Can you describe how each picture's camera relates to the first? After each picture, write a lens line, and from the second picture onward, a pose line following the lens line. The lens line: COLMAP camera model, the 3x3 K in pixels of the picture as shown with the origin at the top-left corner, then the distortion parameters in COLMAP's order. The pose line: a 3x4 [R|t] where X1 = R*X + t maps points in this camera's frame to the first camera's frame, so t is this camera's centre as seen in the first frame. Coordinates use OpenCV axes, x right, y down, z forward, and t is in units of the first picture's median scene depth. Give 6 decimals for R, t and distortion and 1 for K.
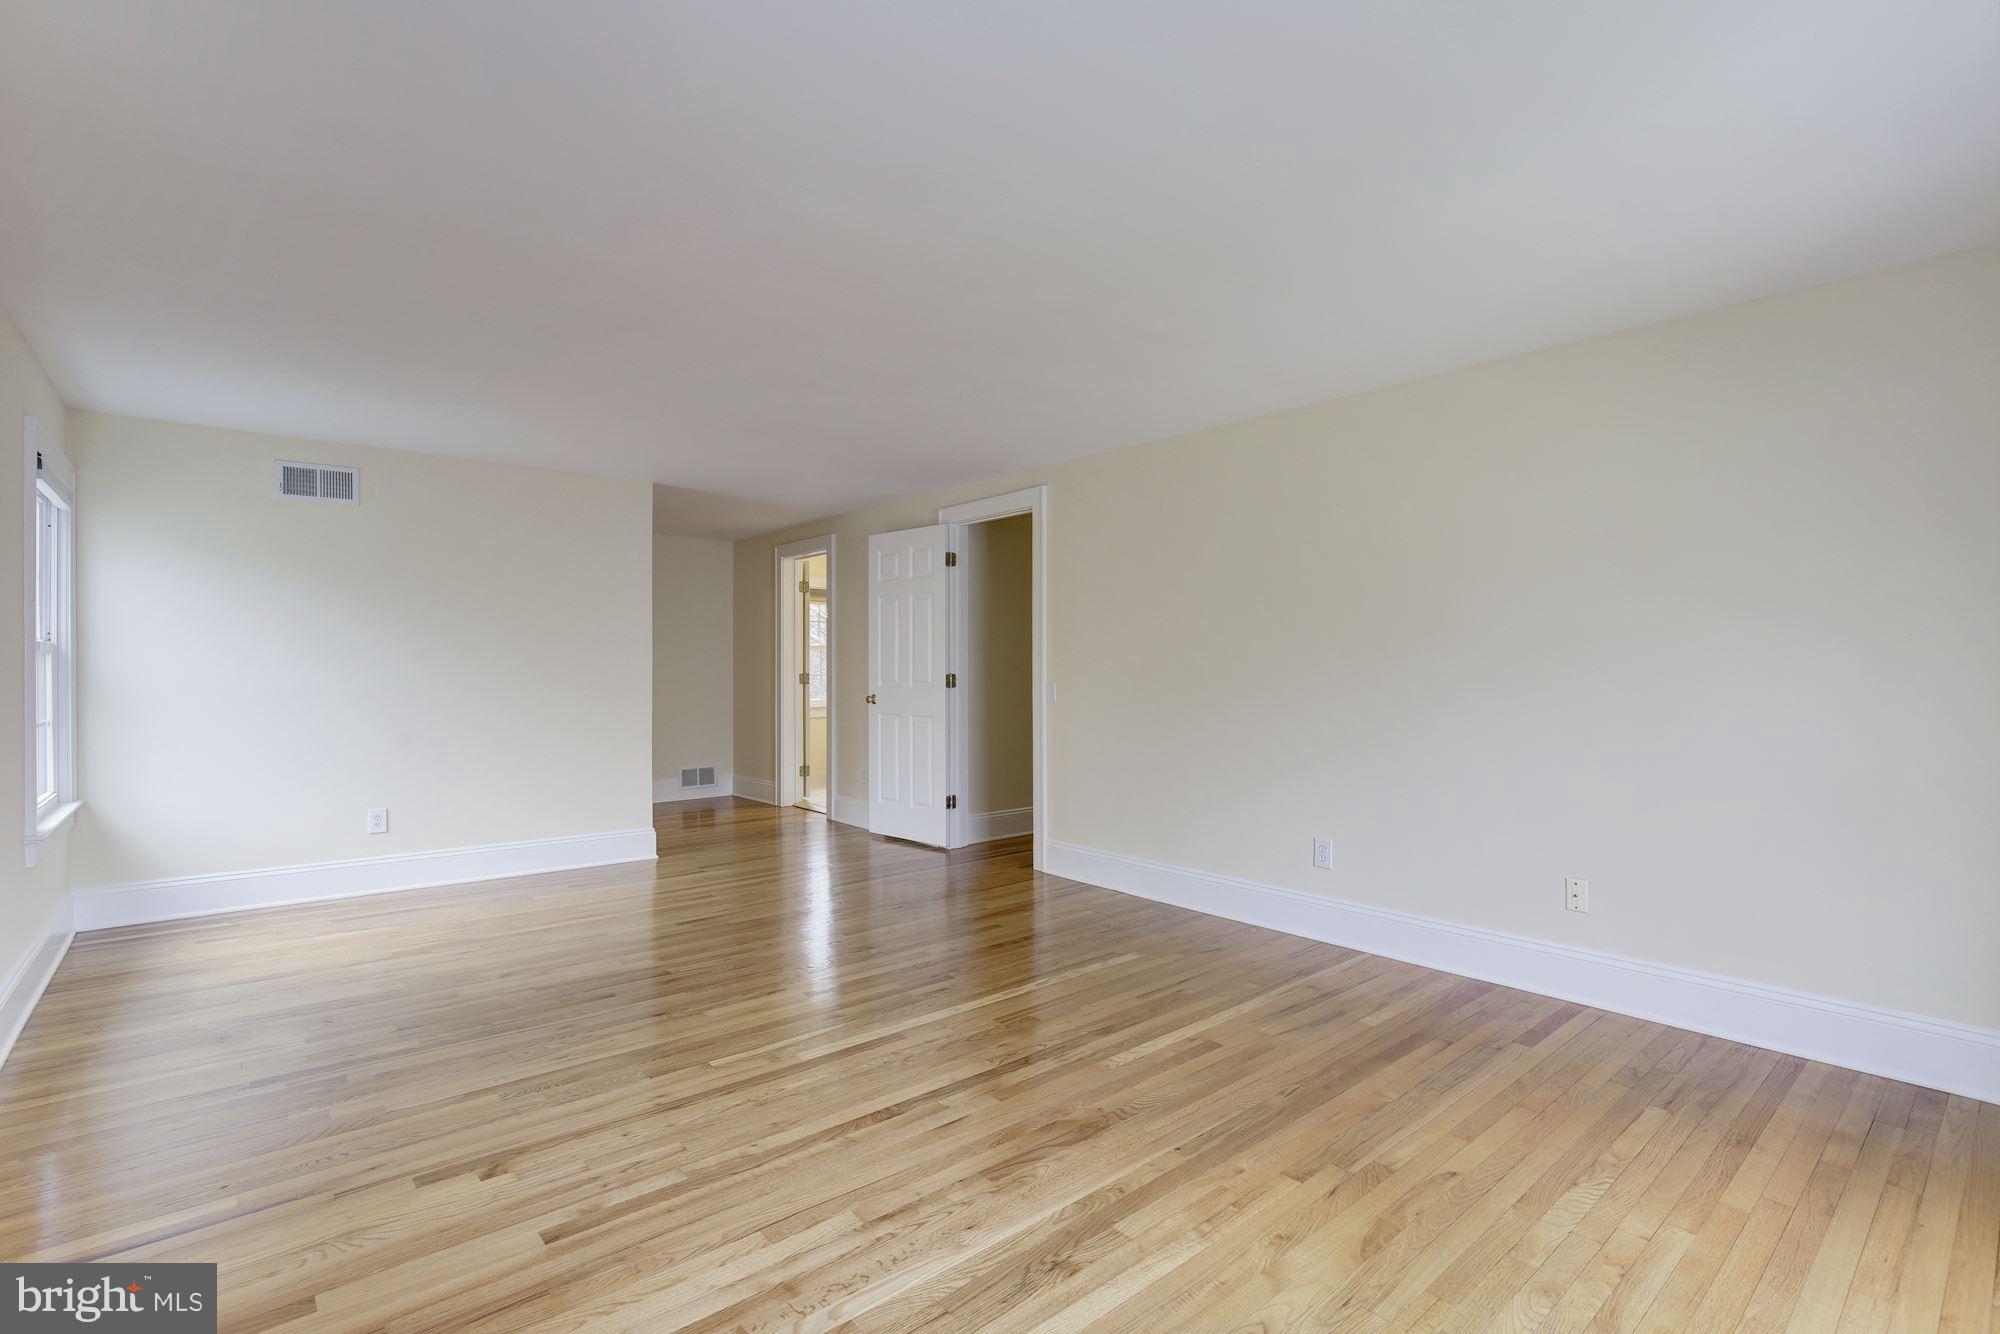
lens RADIAL K [[902.7, 0, 1000.0], [0, 902.7, 667.0], [0, 0, 1]] dist [-0.001961, 0.000476]
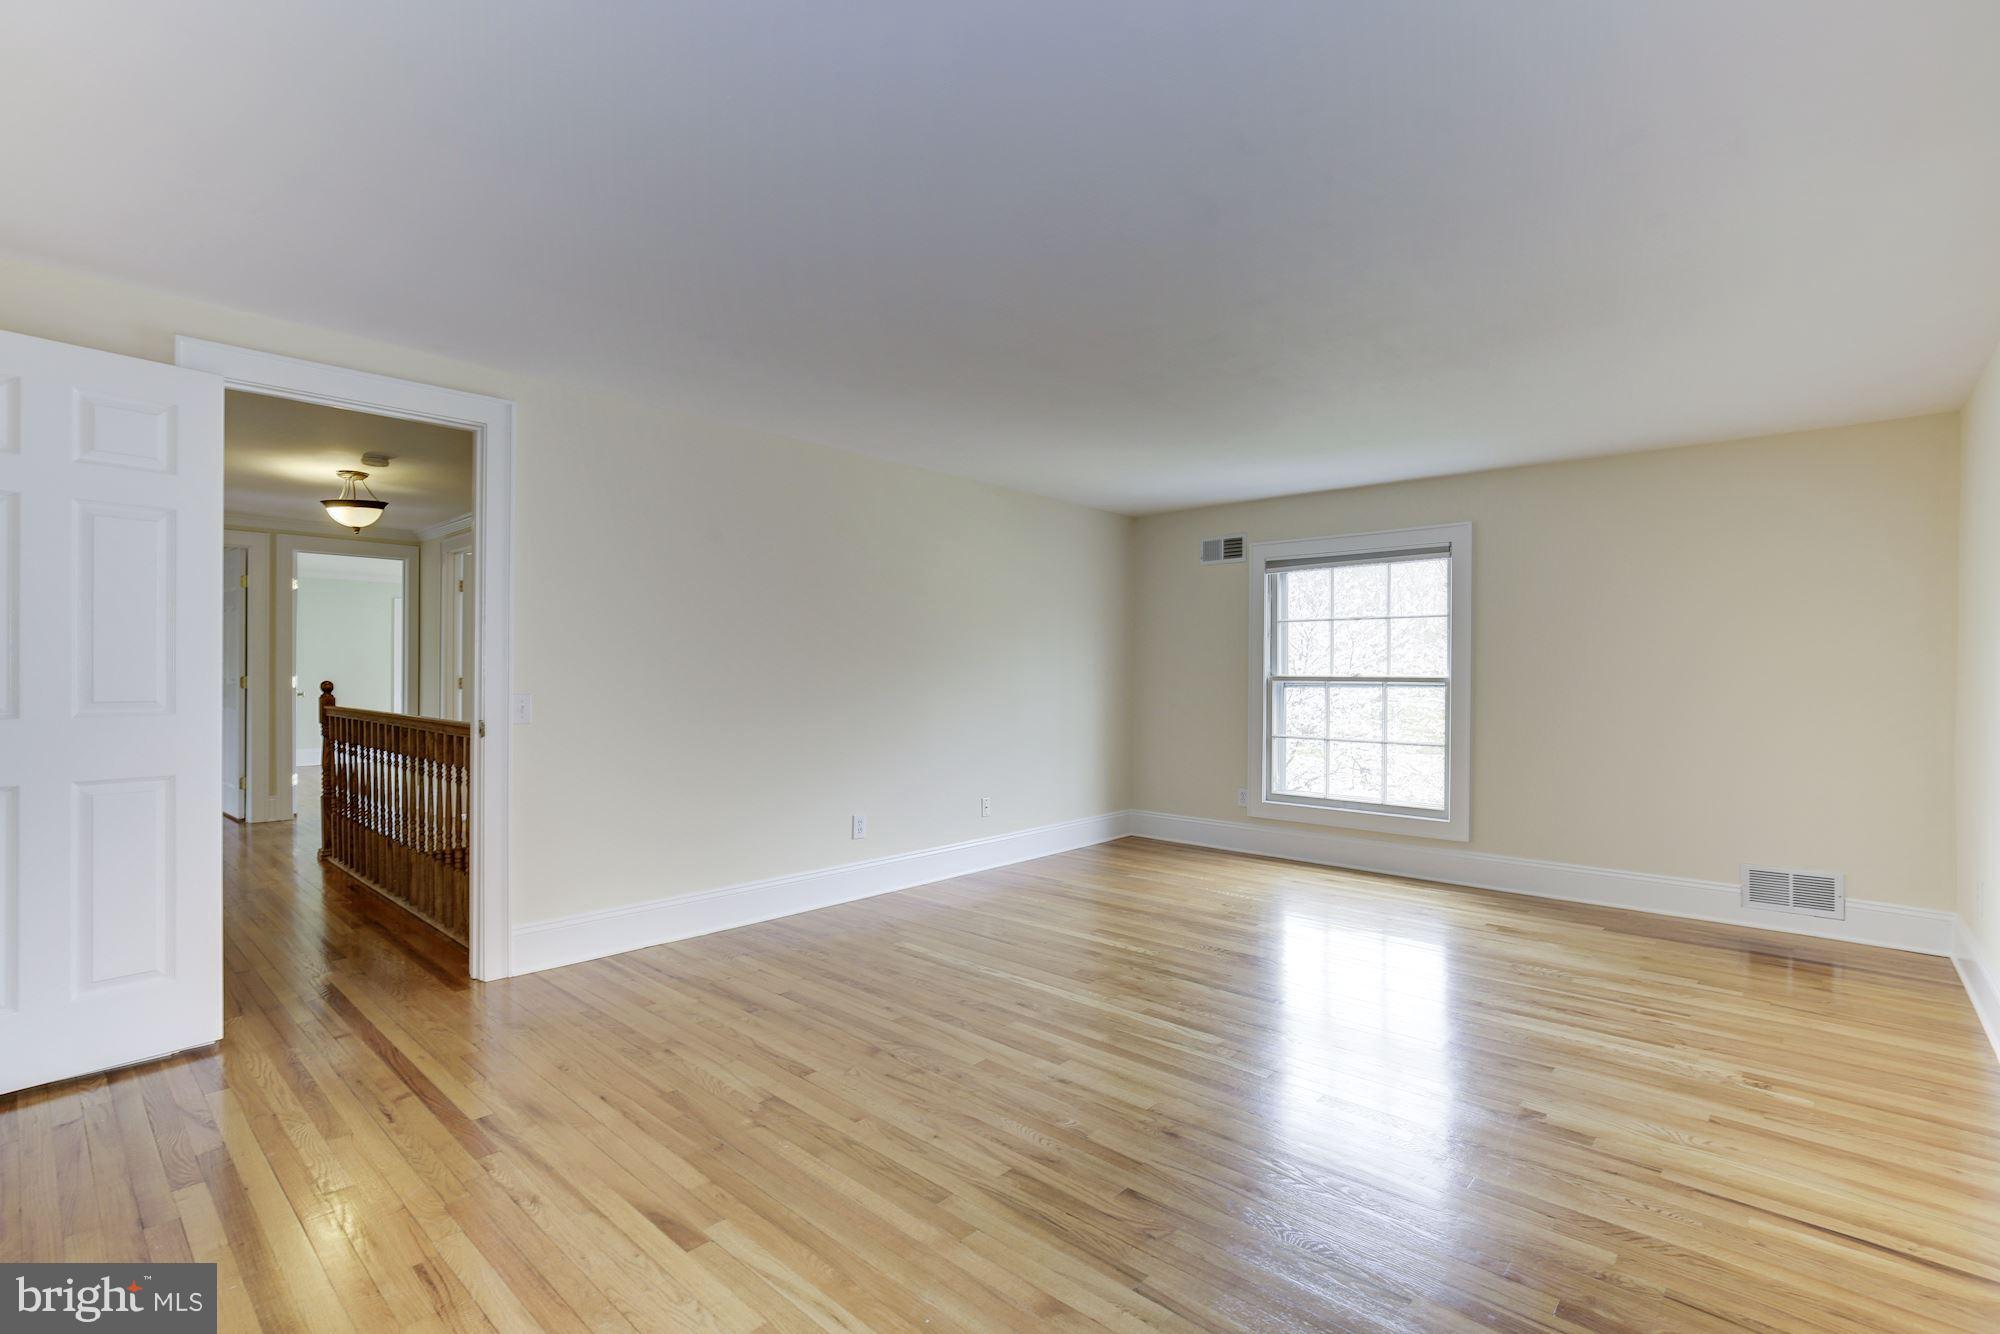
lens RADIAL K [[916.6, 0, 1000.0], [0, 916.6, 667.0], [0, 0, 1]] dist [-0.008174, -0.000108]
pose [[-0.130425, 0.013949, 0.991360, -1.096324], [-0.009878, 0.999833, -0.015368, 0.017957], [-0.991409, -0.011797, -0.130265, 1.233631]]
